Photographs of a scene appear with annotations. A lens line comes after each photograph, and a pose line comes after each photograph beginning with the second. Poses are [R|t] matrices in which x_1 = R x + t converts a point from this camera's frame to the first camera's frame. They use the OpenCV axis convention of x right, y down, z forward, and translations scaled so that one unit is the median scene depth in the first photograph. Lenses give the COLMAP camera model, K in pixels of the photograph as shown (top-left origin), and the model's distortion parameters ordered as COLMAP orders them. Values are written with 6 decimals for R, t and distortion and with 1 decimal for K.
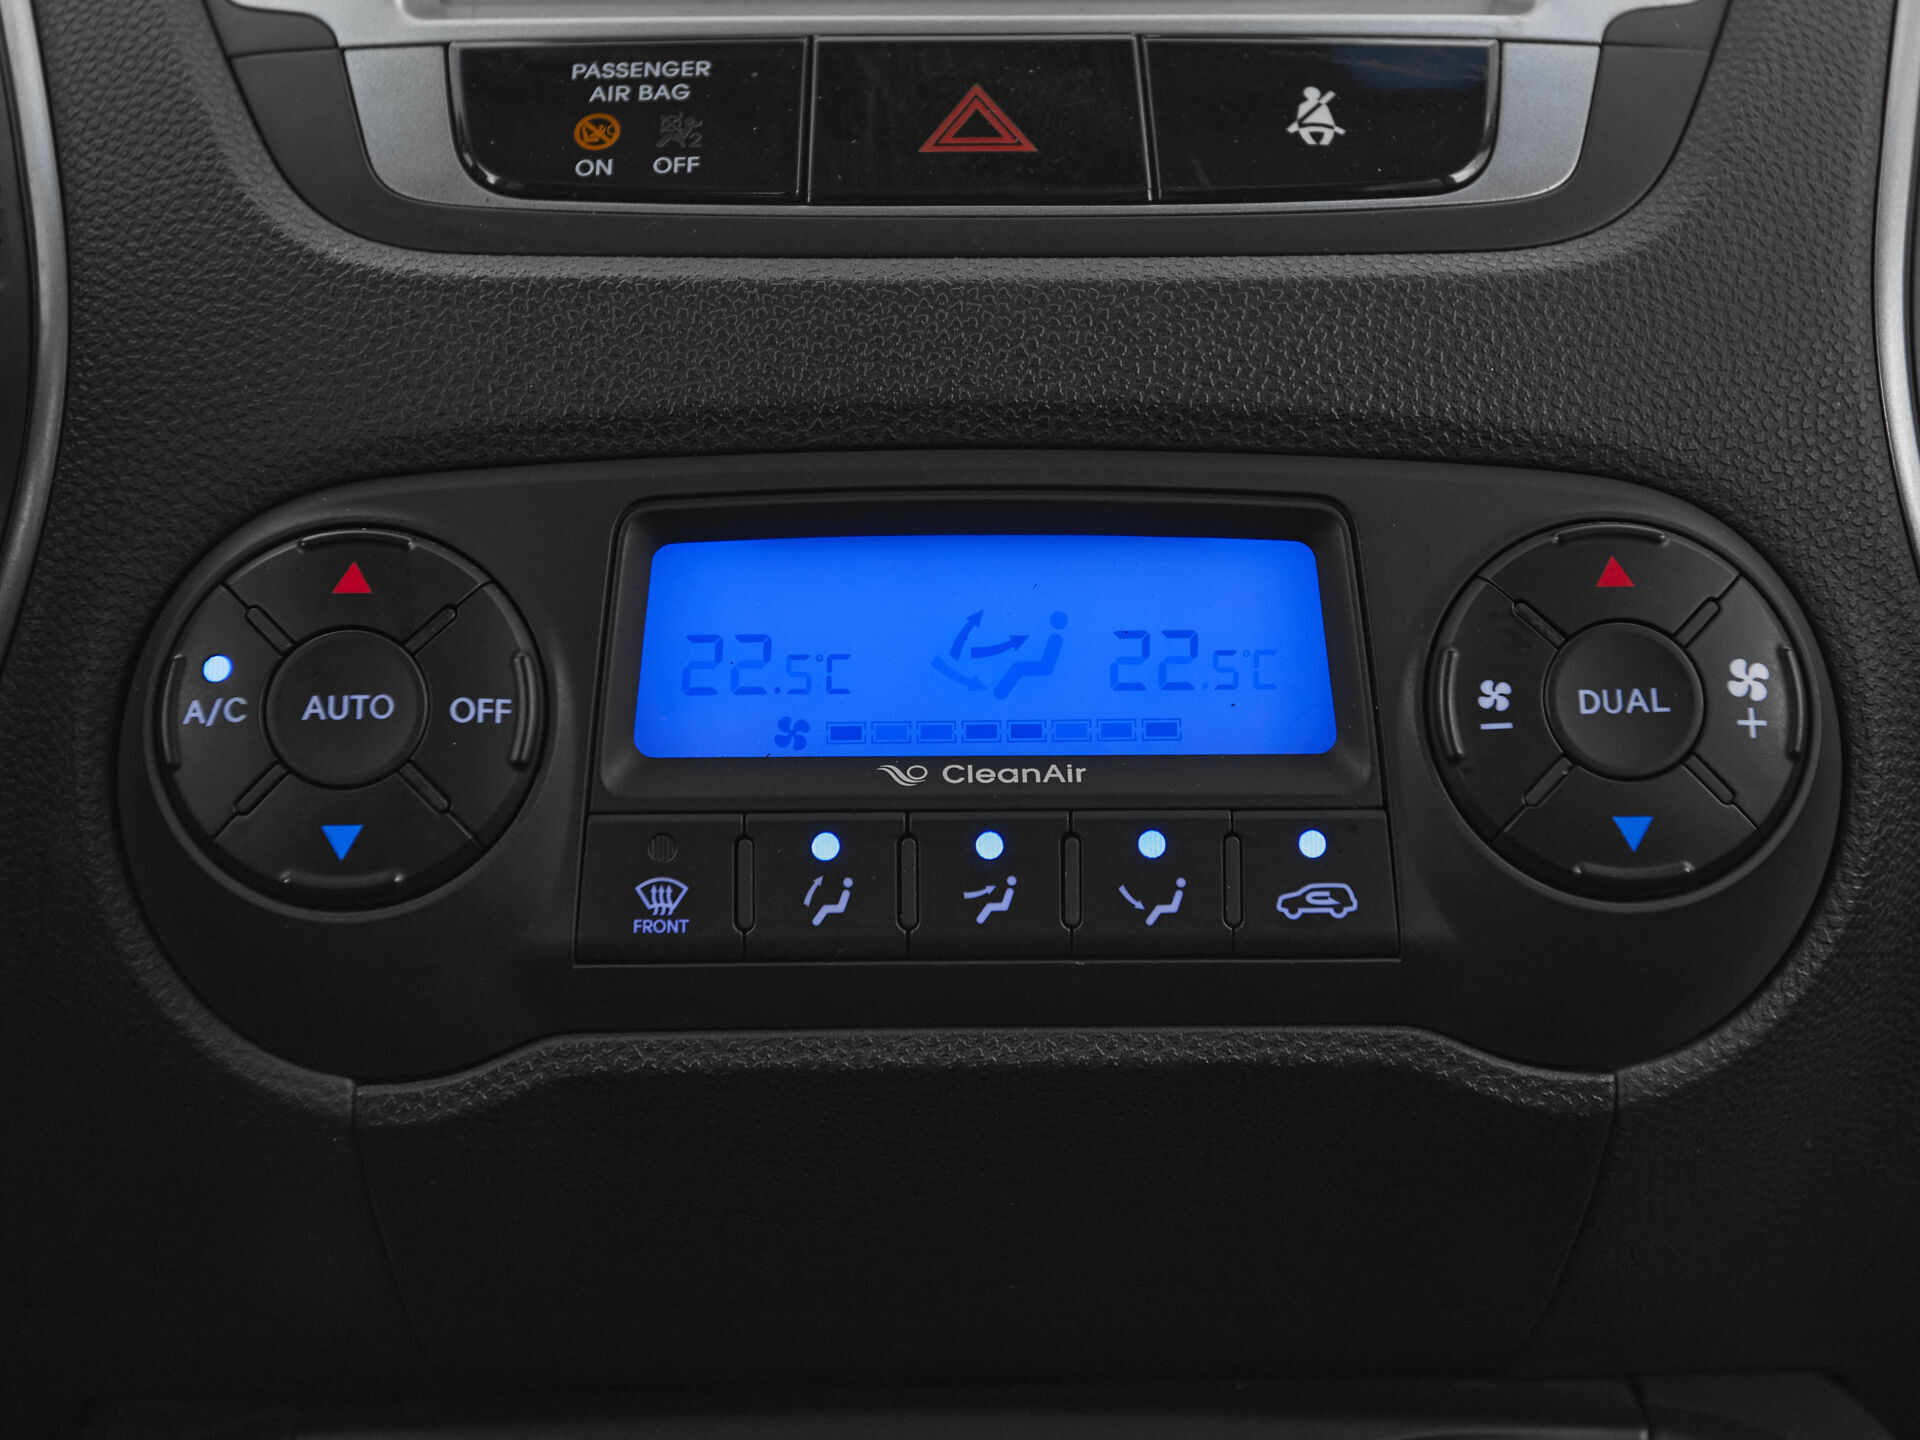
lens RADIAL K [[2923.9, 0, 964.8], [0, 2923.9, 534.8], [0, 0, 1]] dist [0.015361, 0.039354]
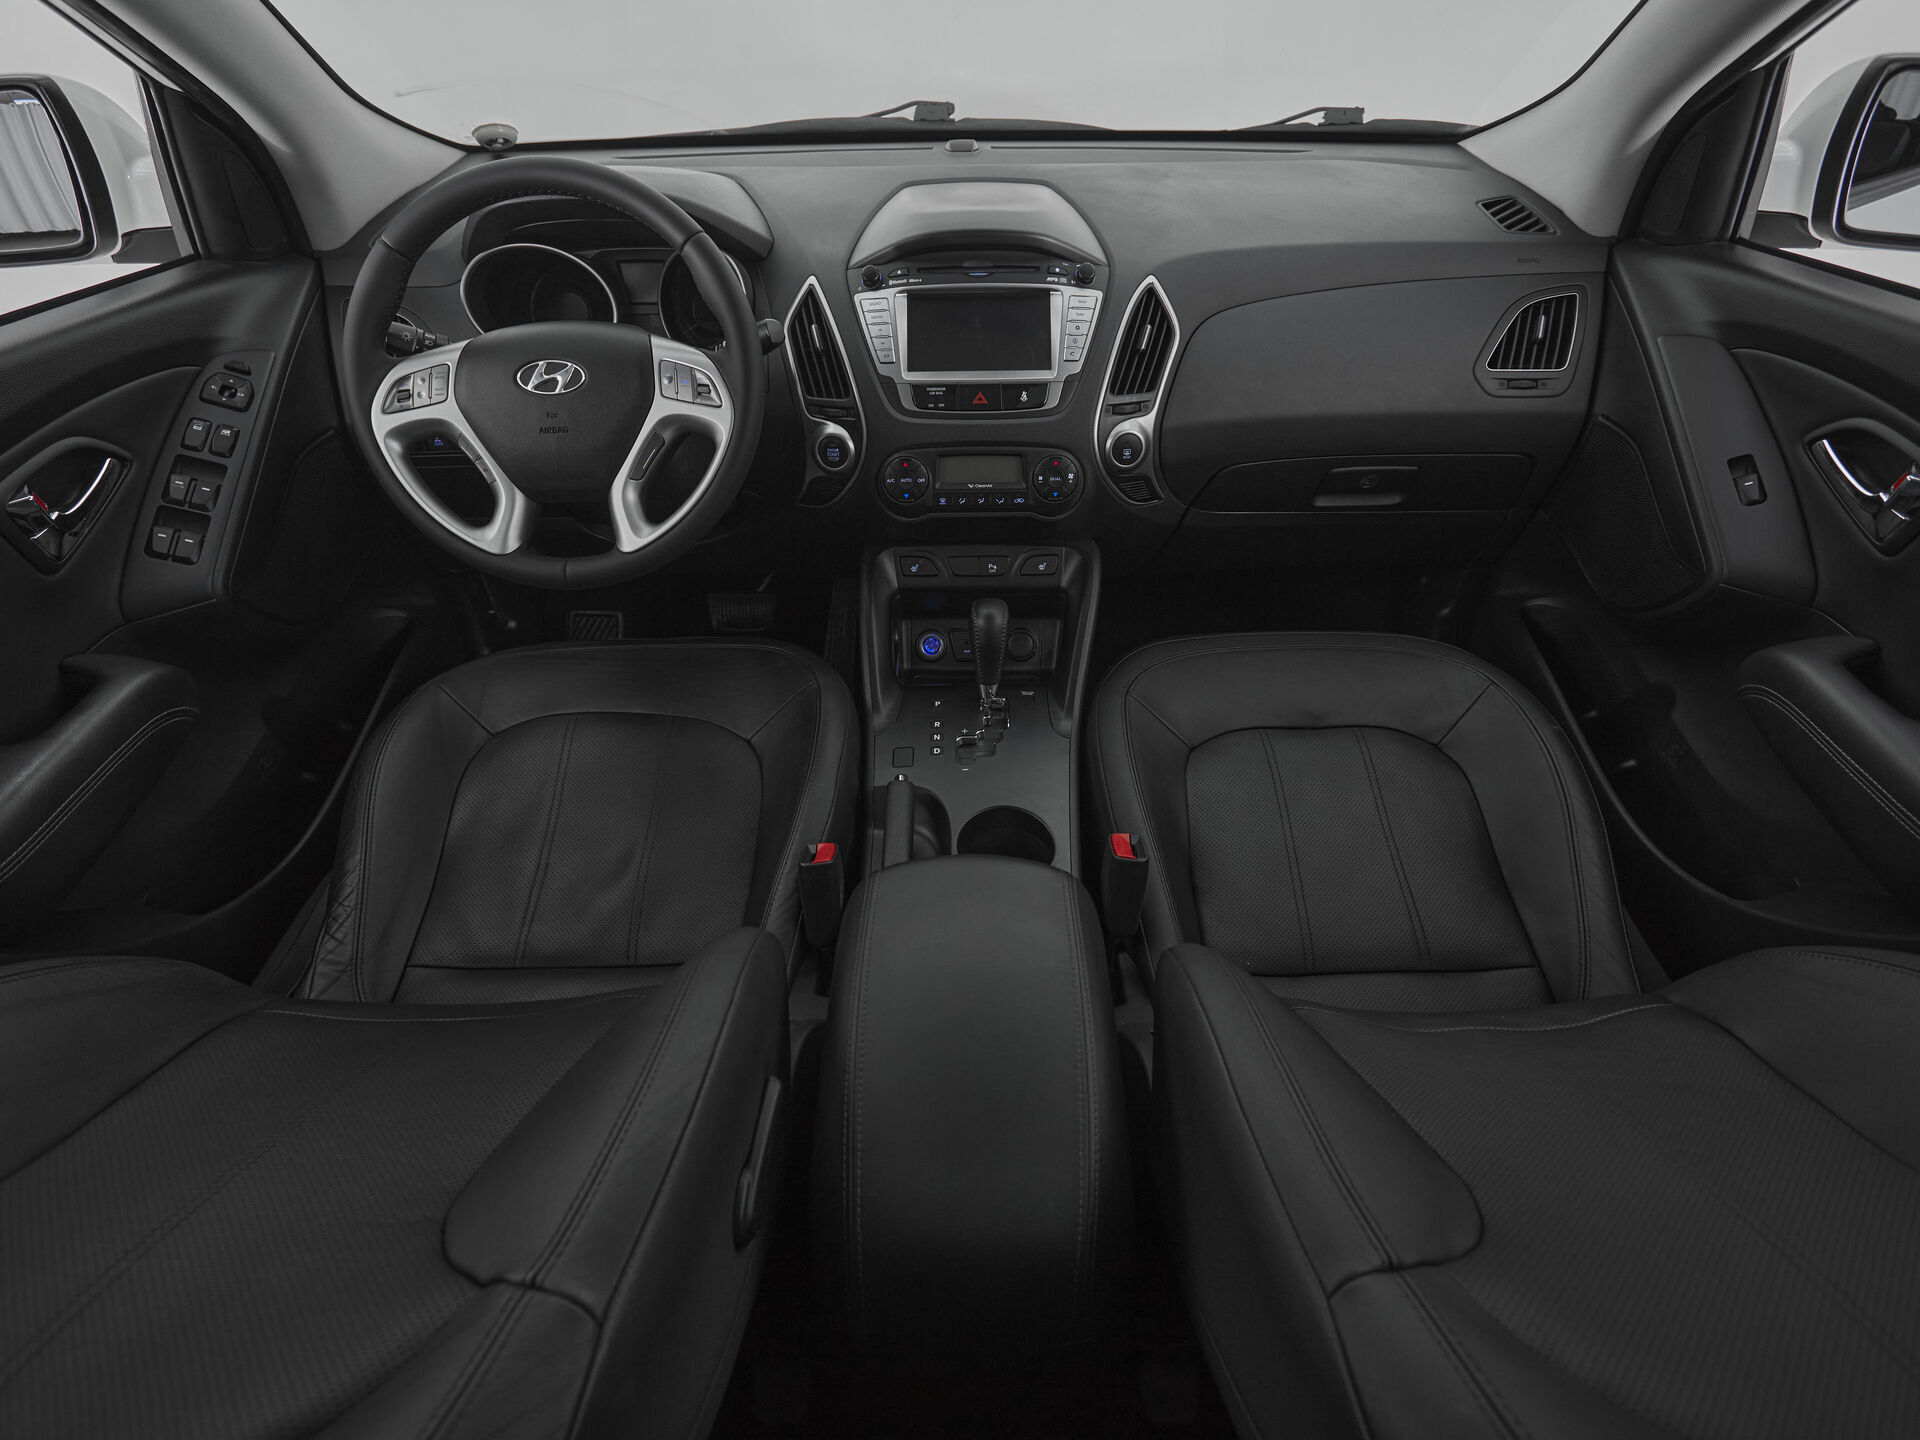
lens RADIAL K [[1020.2, 0, 965.2], [0, 1020.2, 720.6], [0, 0, 1]] dist [-0.001704, -0.000761]
pose [[0.999902, 0.005398, -0.012950, 0.004488], [0.002878, 0.824485, 0.565877, -1.015944], [0.013731, -0.565858, 0.824388, -1.795954]]
